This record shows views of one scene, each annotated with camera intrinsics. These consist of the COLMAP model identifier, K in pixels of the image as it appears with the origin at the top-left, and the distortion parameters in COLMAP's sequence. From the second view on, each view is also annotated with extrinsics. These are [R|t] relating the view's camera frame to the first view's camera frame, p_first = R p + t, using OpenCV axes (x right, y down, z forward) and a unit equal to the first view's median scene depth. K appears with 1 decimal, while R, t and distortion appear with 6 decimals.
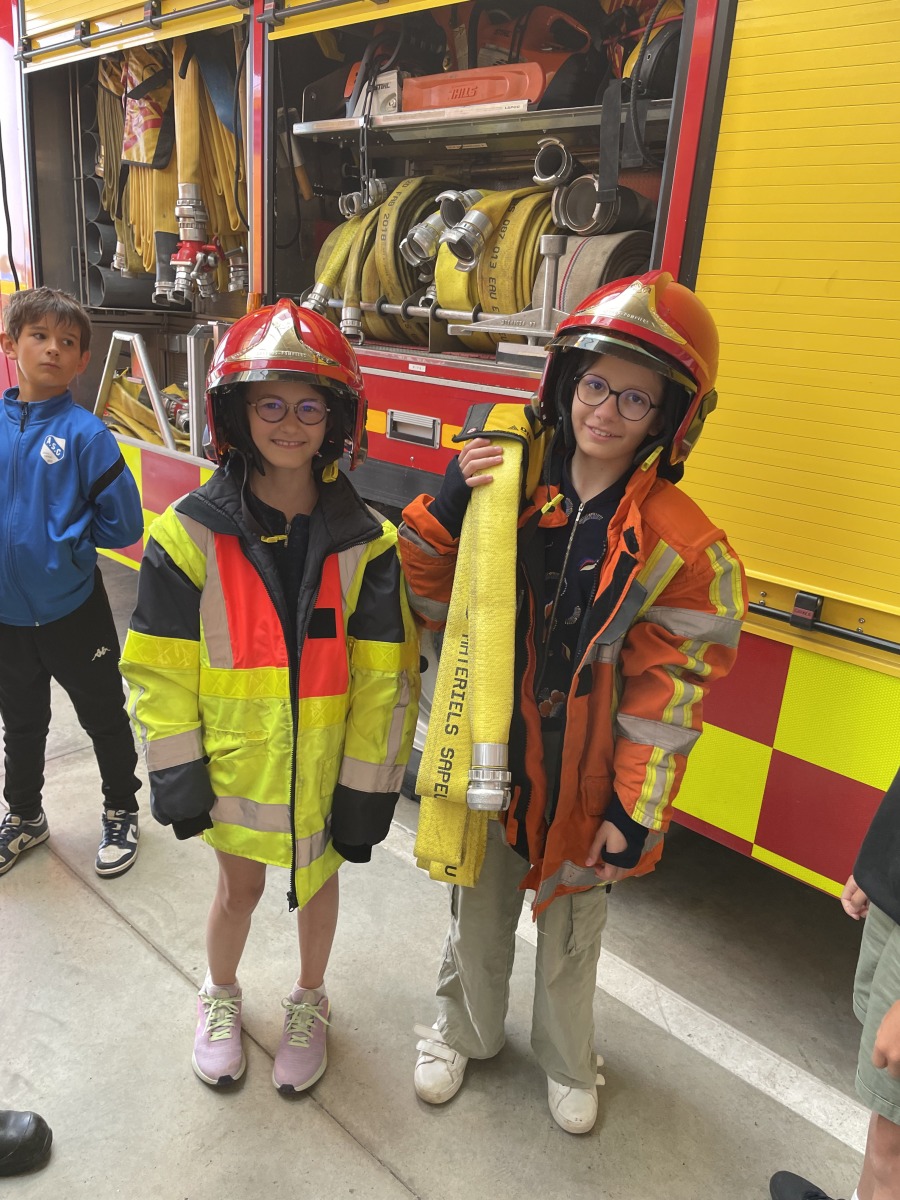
lens RADIAL K [[909.6, 0, 441.0], [0, 909.6, 605.0], [0, 0, 1]] dist [0.083409, -0.118932]
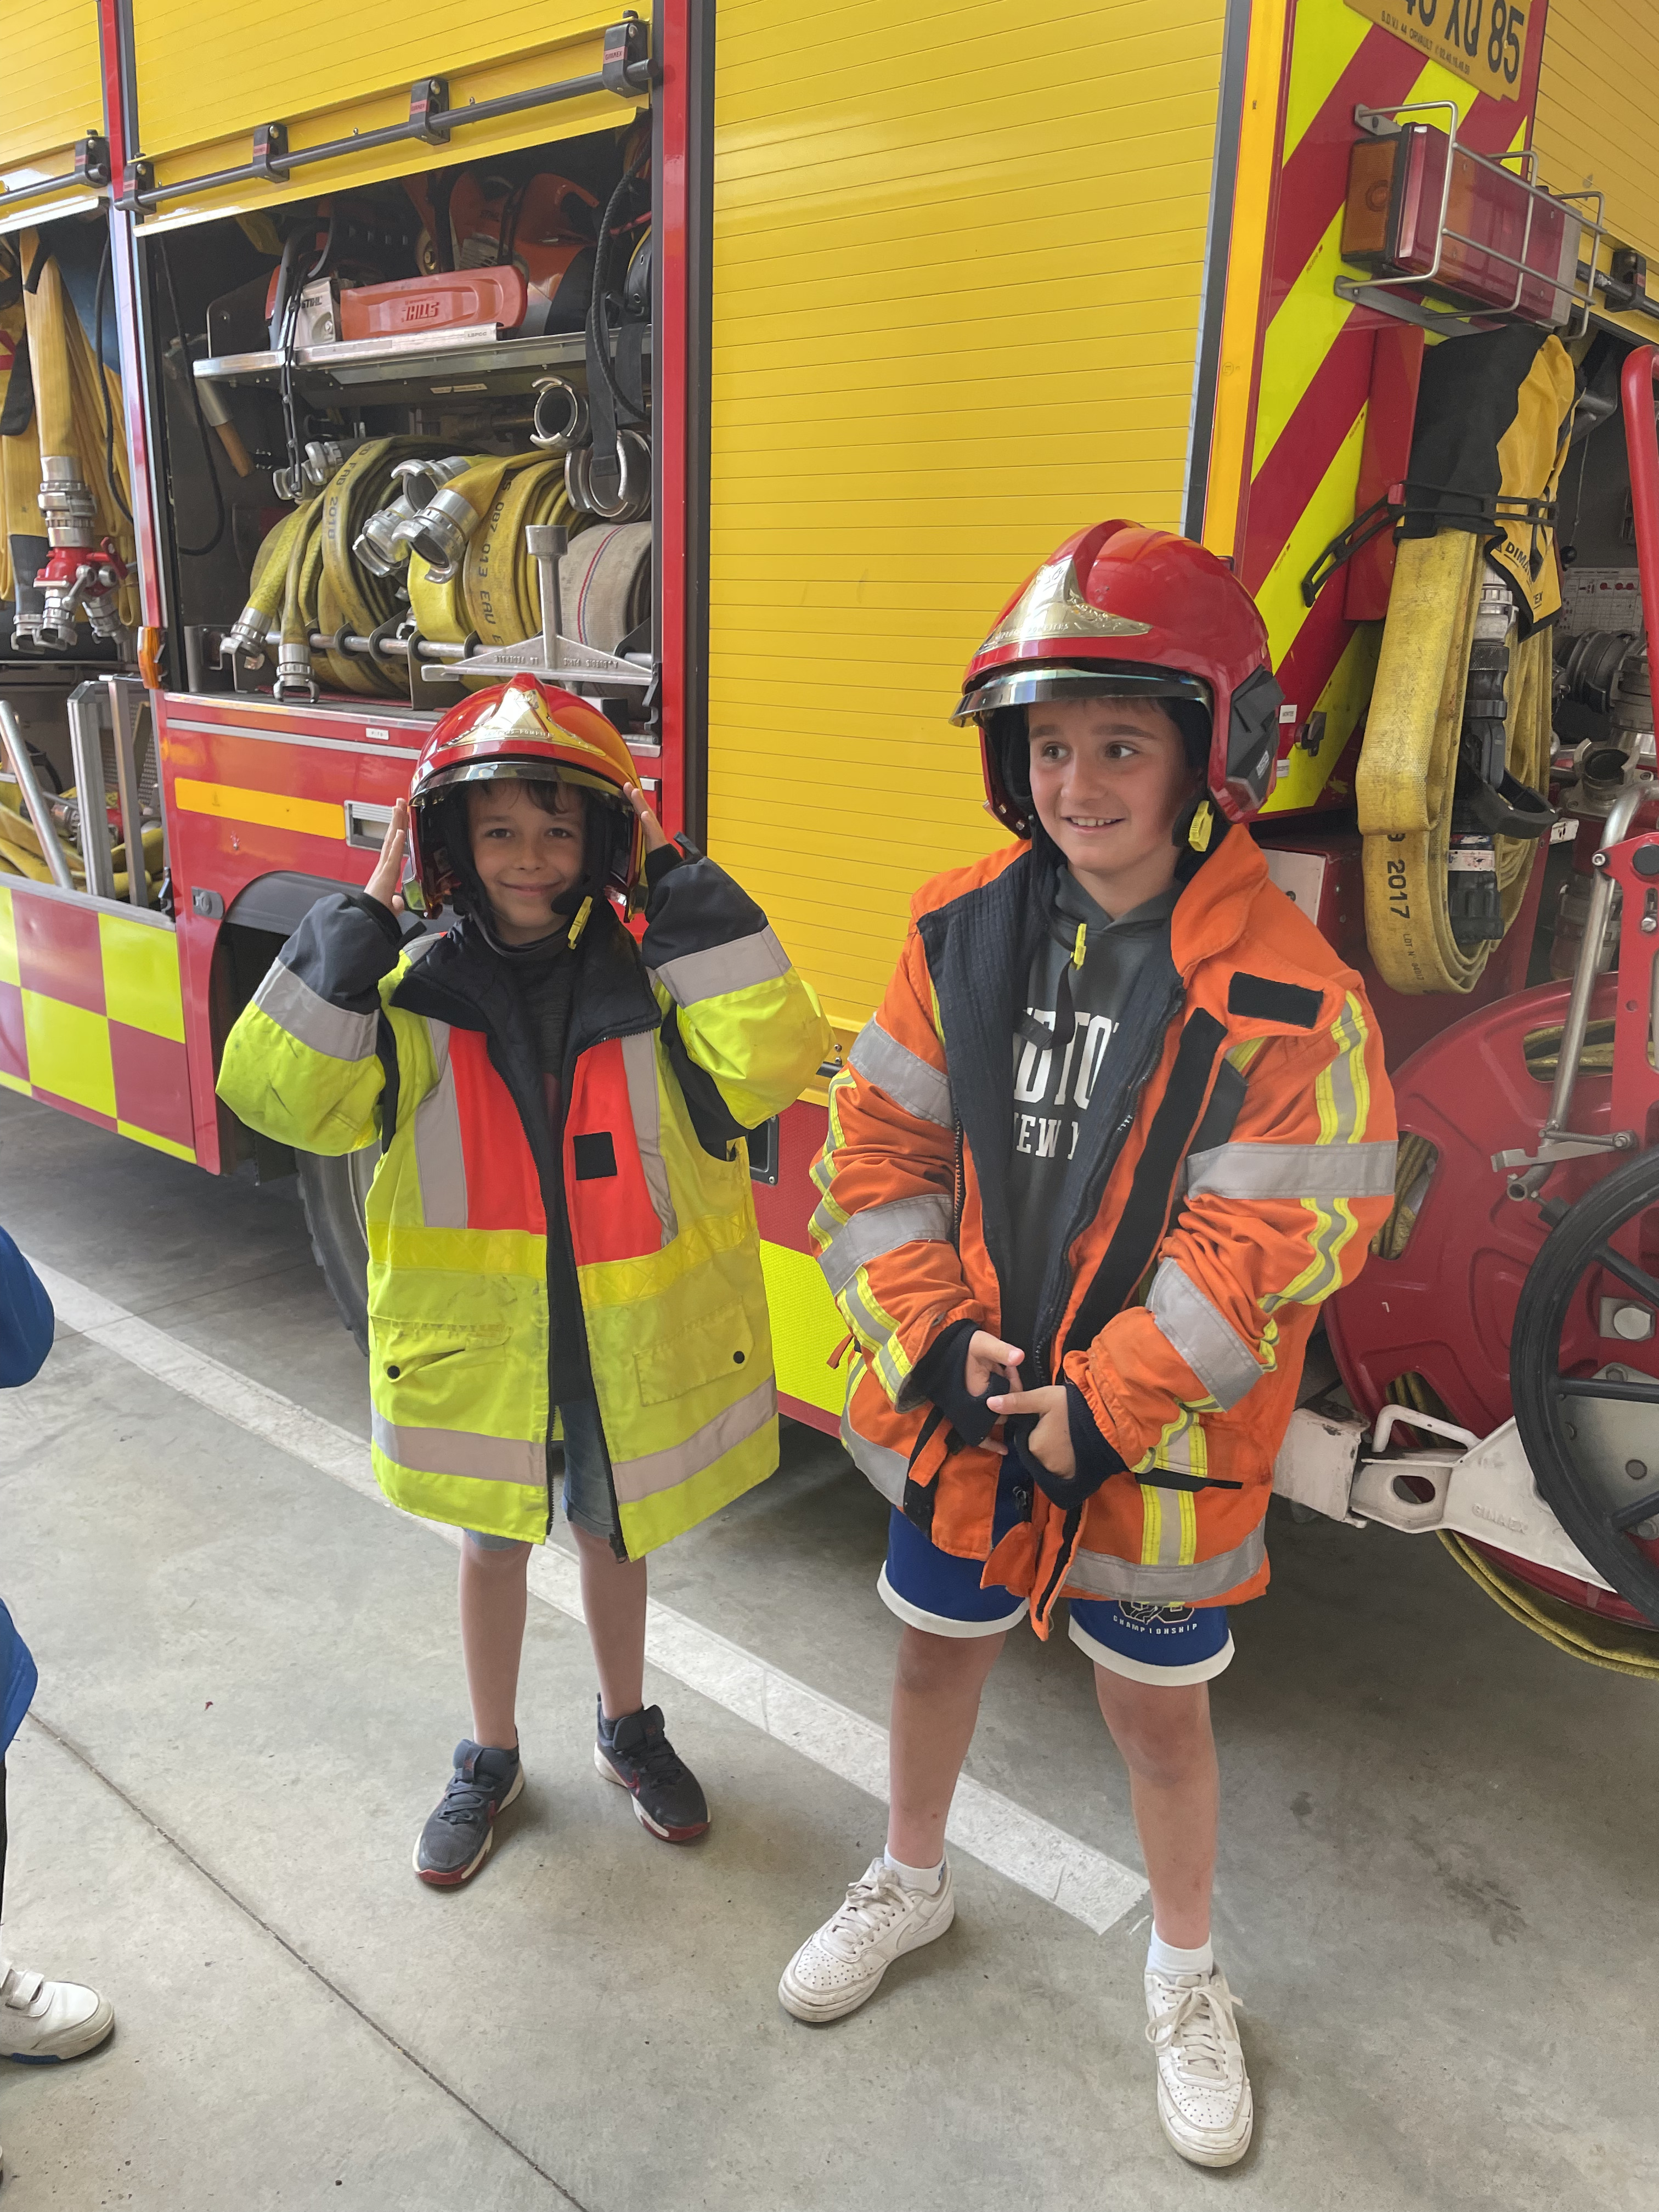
lens RADIAL K [[1676.7, 0, 826.9], [0, 1676.7, 1121.3], [0, 0, 1]] dist [0.083409, -0.118932]
pose [[0.998286, -0.049241, 0.031626, 0.244208], [0.050244, 0.998233, -0.031730, 0.065749], [-0.030007, 0.033265, 0.998996, -0.184919]]
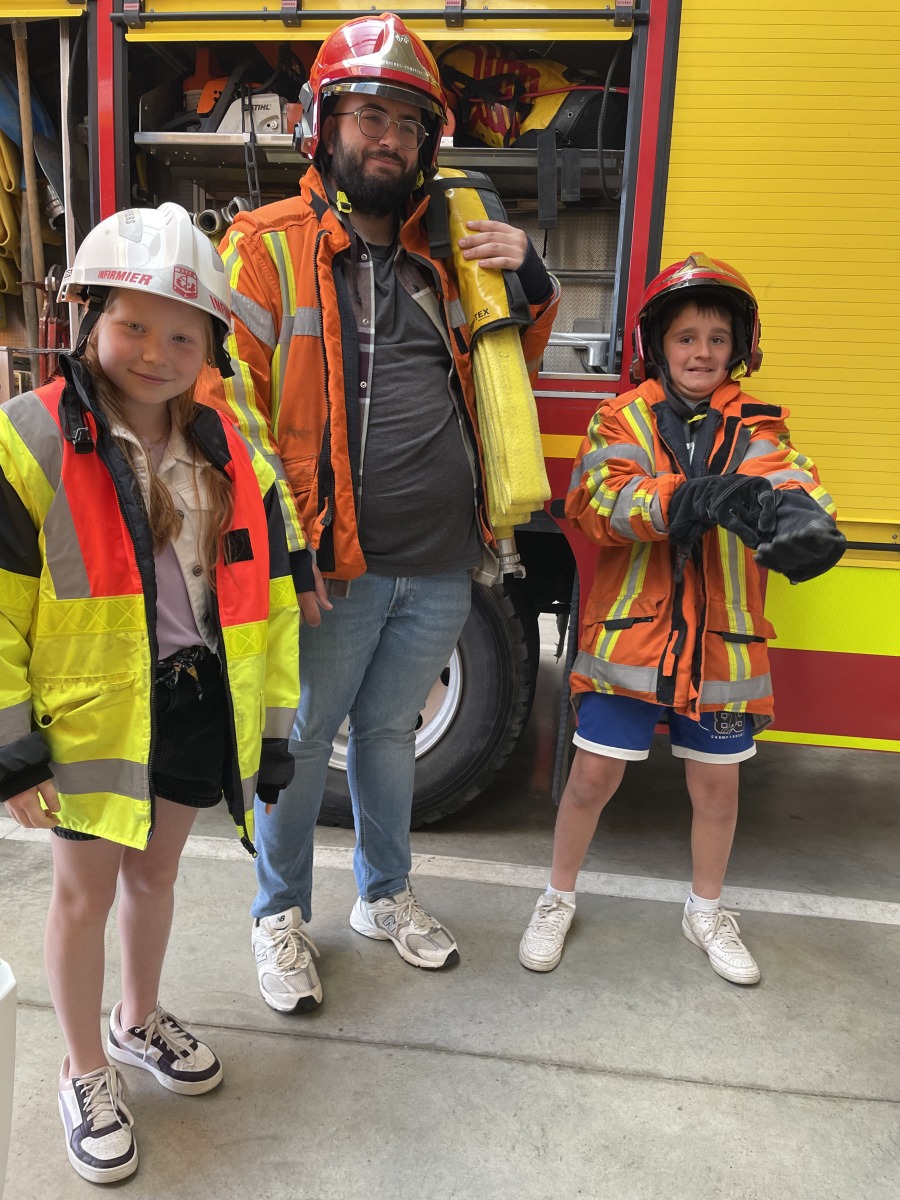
lens RADIAL K [[909.6, 0, 460.1], [0, 909.6, 601.4], [0, 0, 1]] dist [0.083409, -0.118932]
pose [[0.796451, -0.135292, 0.589374, -0.594055], [0.200913, 0.978486, -0.046890, 0.058700], [-0.570350, 0.155758, 0.806499, 0.160553]]
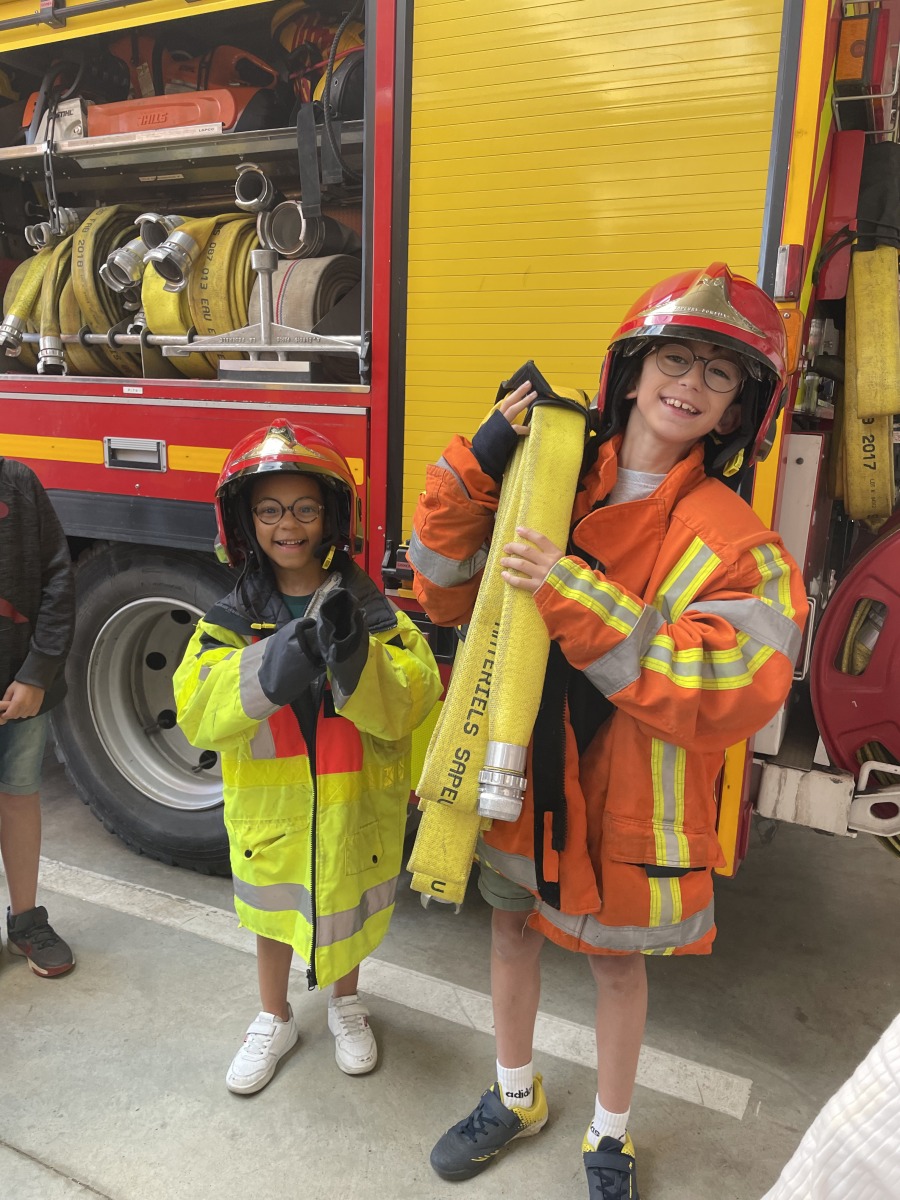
lens RADIAL K [[909.6, 0, 460.6], [0, 909.6, 608.9], [0, 0, 1]] dist [0.083409, -0.118932]
pose [[0.947296, -0.100147, 0.304305, -0.017755], [0.128803, 0.988788, -0.075552, 0.083145], [-0.293327, 0.110766, 0.949574, 0.020225]]
